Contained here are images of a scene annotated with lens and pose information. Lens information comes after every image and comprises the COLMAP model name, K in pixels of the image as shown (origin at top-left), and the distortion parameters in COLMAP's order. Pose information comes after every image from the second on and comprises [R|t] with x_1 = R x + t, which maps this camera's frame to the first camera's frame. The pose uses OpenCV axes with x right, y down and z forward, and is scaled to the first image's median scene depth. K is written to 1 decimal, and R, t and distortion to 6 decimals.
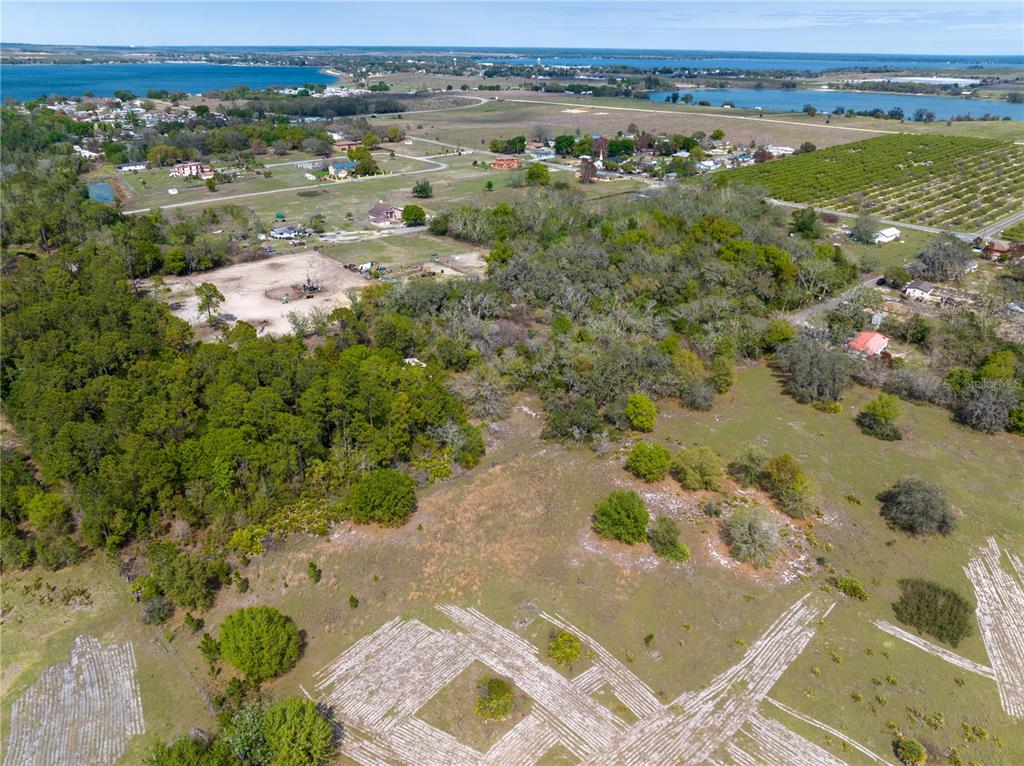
lens RADIAL K [[720.1, 0, 512.0], [0, 720.1, 383.0], [0, 0, 1]] dist [-0.048009, 0.026816]
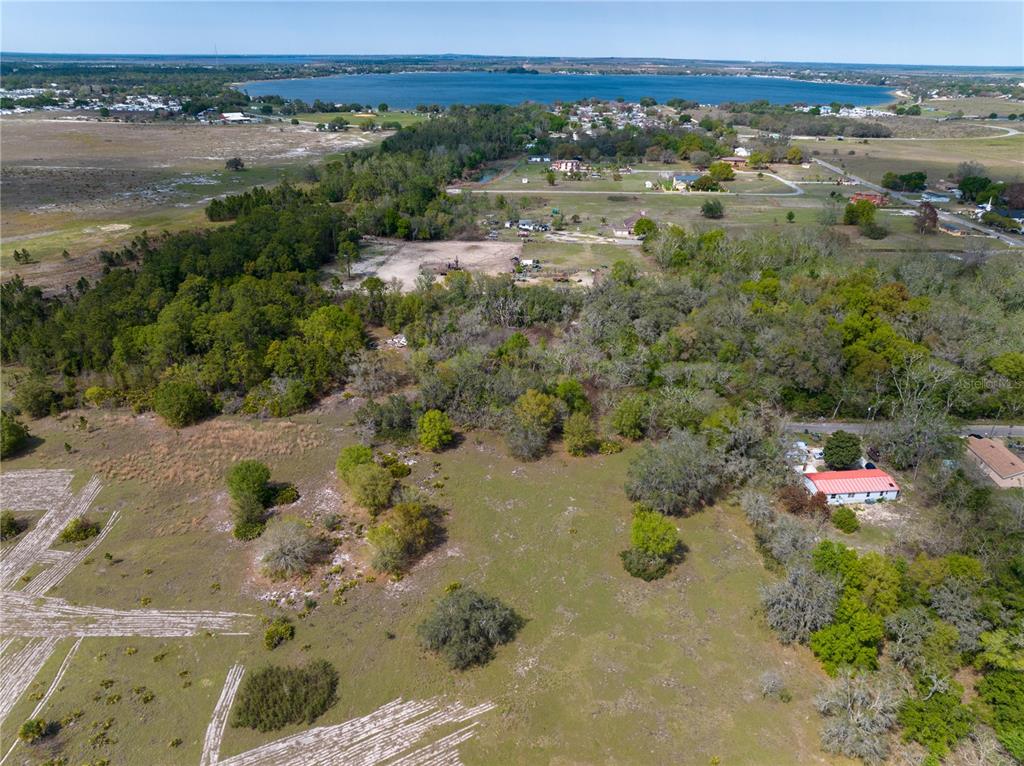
lens RADIAL K [[720.1, 0, 512.0], [0, 720.1, 383.0], [0, 0, 1]] dist [-0.048009, 0.026816]
pose [[0.718244, 0.288694, -0.633073, 1.210460], [-0.301291, 0.949178, 0.091019, -0.197696], [0.627176, 0.125365, 0.768723, 0.451493]]
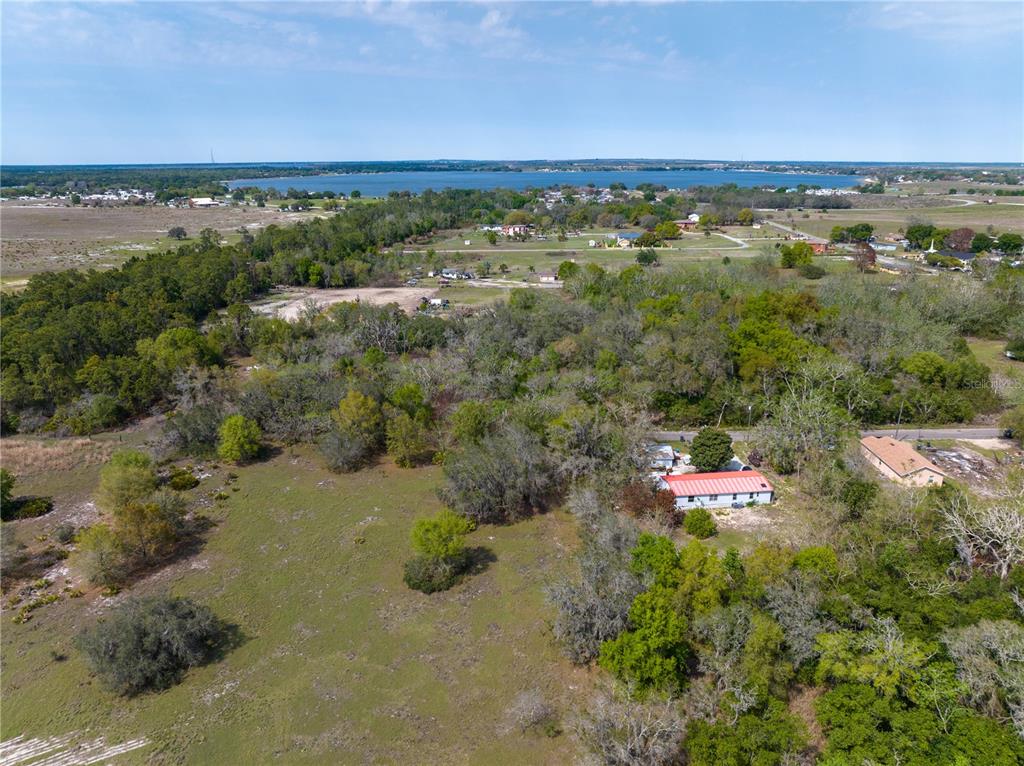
lens RADIAL K [[720.1, 0, 512.0], [0, 720.1, 383.0], [0, 0, 1]] dist [-0.048009, 0.026816]
pose [[0.723791, 0.191144, -0.663016, 1.343318], [-0.285425, 0.957744, -0.035476, -0.116854], [0.628219, 0.214919, 0.747764, 0.812505]]
